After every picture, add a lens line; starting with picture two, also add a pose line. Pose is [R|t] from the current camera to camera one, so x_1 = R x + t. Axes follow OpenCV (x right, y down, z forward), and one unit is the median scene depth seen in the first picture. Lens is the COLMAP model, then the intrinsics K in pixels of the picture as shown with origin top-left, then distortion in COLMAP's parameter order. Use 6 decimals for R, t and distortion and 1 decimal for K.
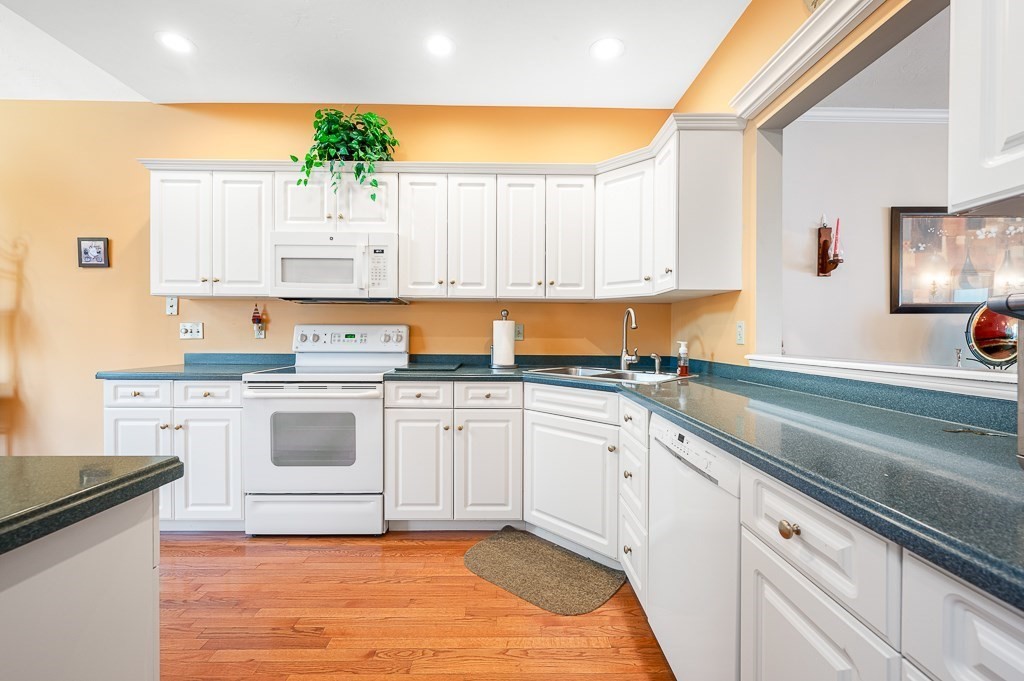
lens RADIAL K [[433.5, 0, 518.1], [0, 433.5, 342.1], [0, 0, 1]] dist [-0.001019, 0.000278]
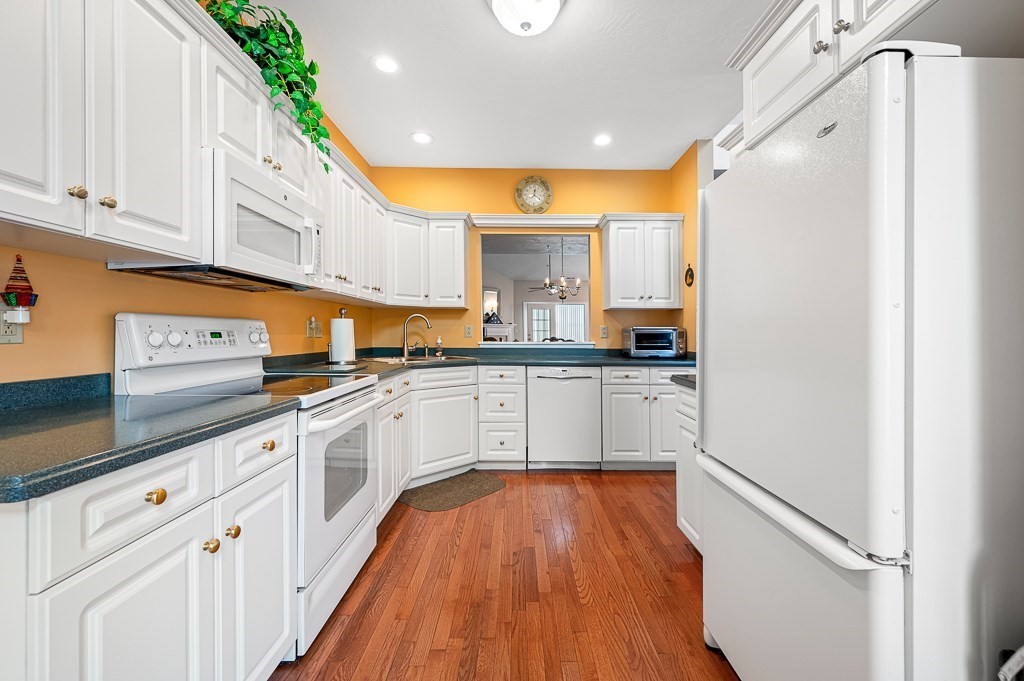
lens RADIAL K [[425.3, 0, 520.1], [0, 425.3, 333.3], [0, 0, 1]] dist [0.004279, -0.000286]
pose [[-0.005381, -0.006865, 0.999962, -1.037159], [0.008054, 0.999944, 0.006908, -0.017473], [-0.999953, 0.008091, -0.005326, 0.576381]]
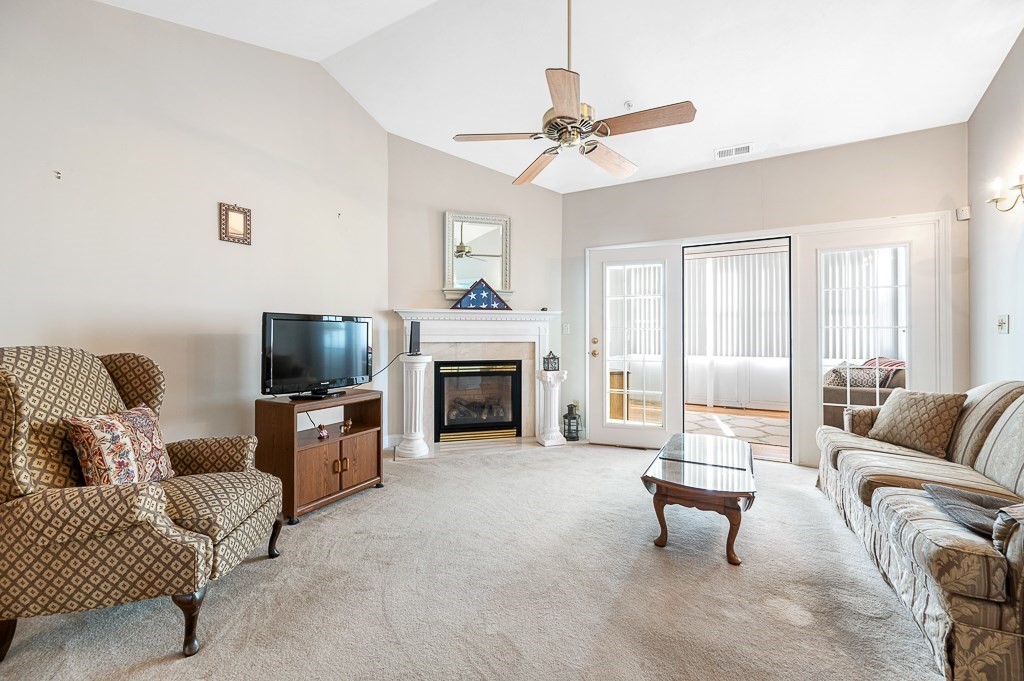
lens RADIAL K [[425.3, 0, 507.9], [0, 425.3, 336.3], [0, 0, 1]] dist [0.004279, -0.000286]
pose [[0.511808, -0.011557, 0.859022, 1.684381], [0.011898, 0.999909, 0.006363, 0.003424], [-0.859017, 0.006964, 0.511899, -0.010600]]
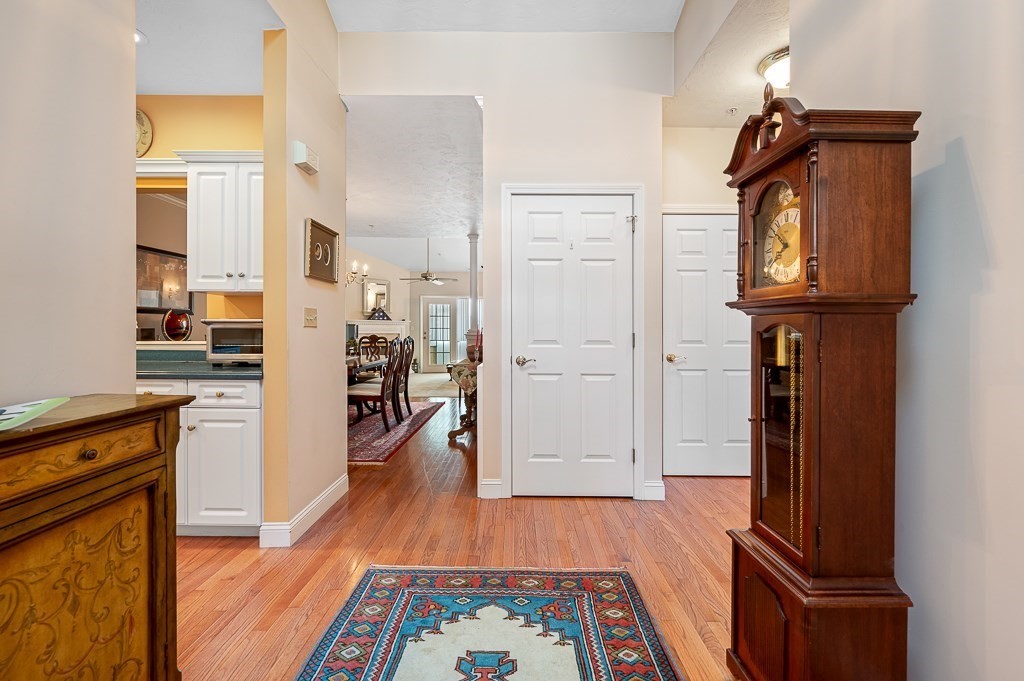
lens RADIAL K [[433.5, 0, 517.3], [0, 433.5, 334.4], [0, 0, 1]] dist [-0.001019, 0.000278]
pose [[0.033795, -0.013521, 0.999337, -0.608090], [0.005750, 0.999895, 0.013335, -0.001612], [-0.999412, 0.005295, 0.033869, -0.443679]]
